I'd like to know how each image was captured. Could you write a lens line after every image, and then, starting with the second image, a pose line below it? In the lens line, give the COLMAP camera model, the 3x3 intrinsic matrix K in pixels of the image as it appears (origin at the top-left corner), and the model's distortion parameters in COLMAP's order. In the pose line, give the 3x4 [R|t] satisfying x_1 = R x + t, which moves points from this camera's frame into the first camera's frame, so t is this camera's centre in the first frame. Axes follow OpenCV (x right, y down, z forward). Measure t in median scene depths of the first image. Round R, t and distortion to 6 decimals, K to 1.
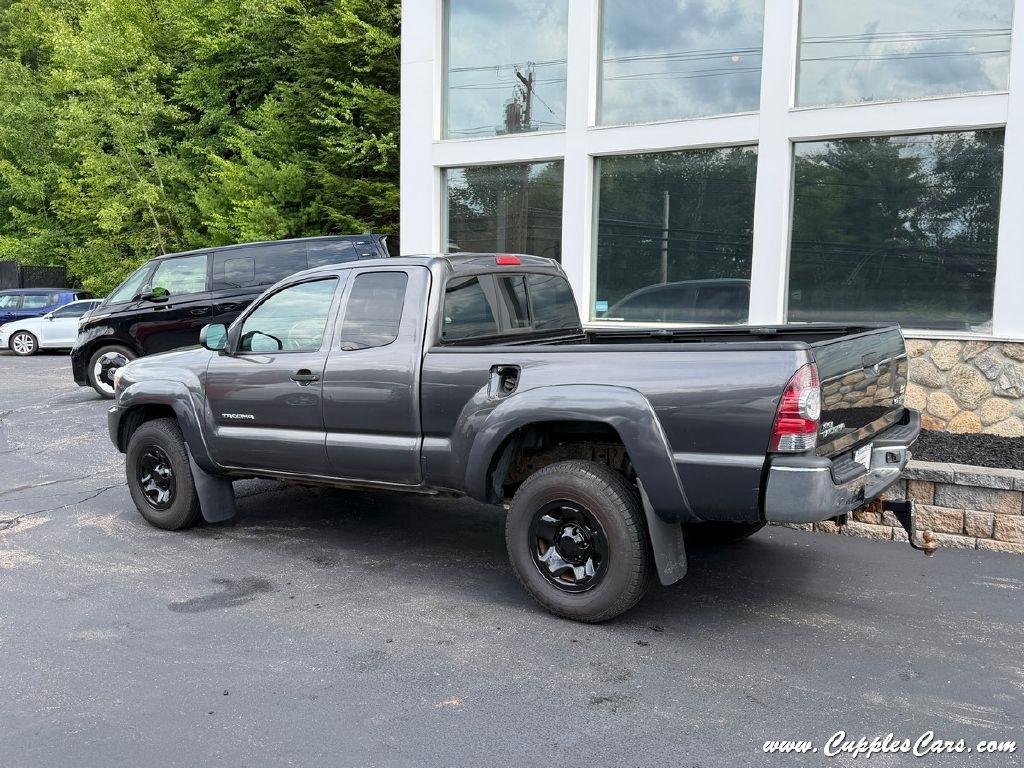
lens RADIAL K [[860.1, 0, 521.3], [0, 860.1, 382.3], [0, 0, 1]] dist [0.000169, 0.000683]
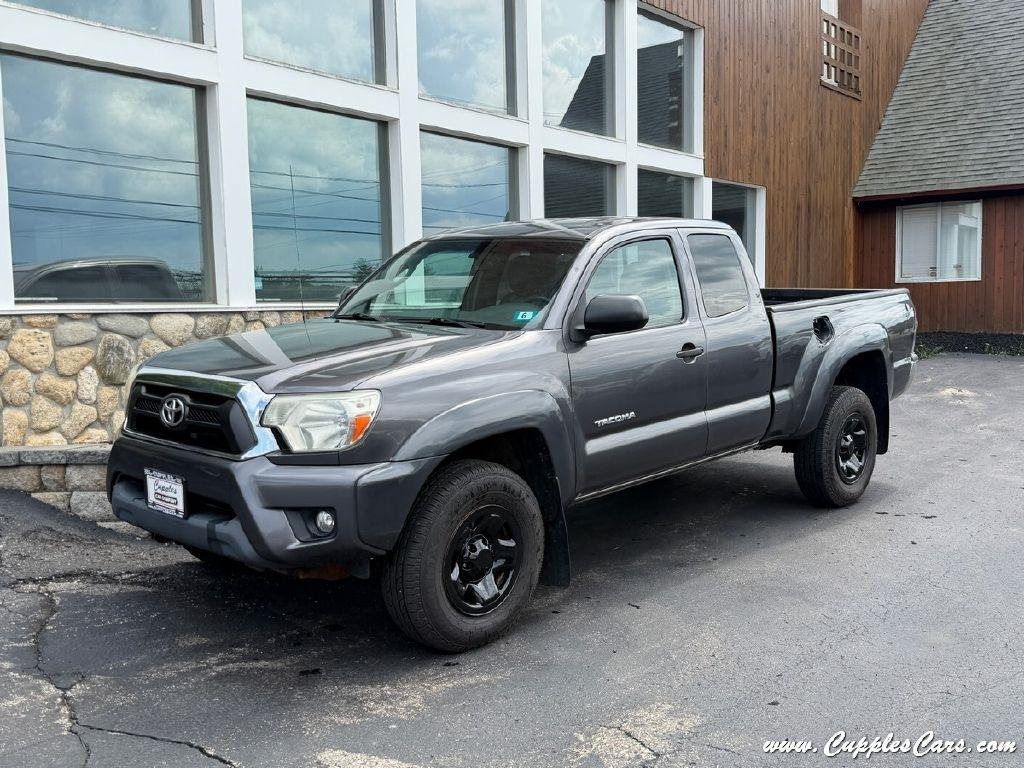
lens RADIAL K [[1073.3, 0, 512.0], [0, 1073.3, 384.0], [0, 0, 1]] dist [0.159565, 0.002014]
pose [[0.138186, -0.097052, 0.985640, -1.243404], [0.095590, 0.991848, 0.084262, -0.077244], [-0.985783, 0.082574, 0.146336, 0.938631]]
